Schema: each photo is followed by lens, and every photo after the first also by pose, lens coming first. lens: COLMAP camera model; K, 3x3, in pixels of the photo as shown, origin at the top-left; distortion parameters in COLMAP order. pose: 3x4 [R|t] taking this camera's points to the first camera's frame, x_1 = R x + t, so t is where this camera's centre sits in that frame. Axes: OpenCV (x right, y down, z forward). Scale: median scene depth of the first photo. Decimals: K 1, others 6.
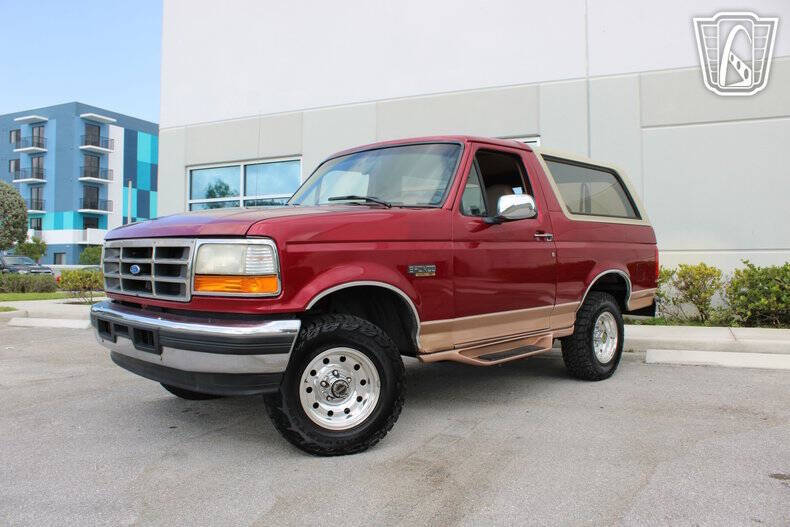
lens RADIAL K [[641.6, 0, 392.2], [0, 641.6, 258.5], [0, 0, 1]] dist [-0.146460, 0.108577]
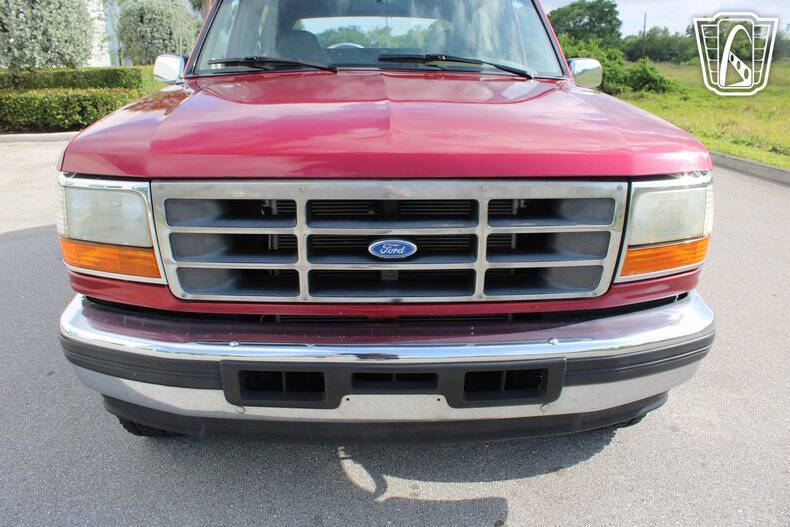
lens RADIAL K [[641.6, 0, 395.1], [0, 641.6, 270.5], [0, 0, 1]] dist [-0.146460, 0.108577]
pose [[0.677354, -0.236493, 0.696608, -0.635334], [0.006687, 0.948859, 0.315628, -0.098993], [-0.735627, -0.209134, 0.644295, 0.604213]]
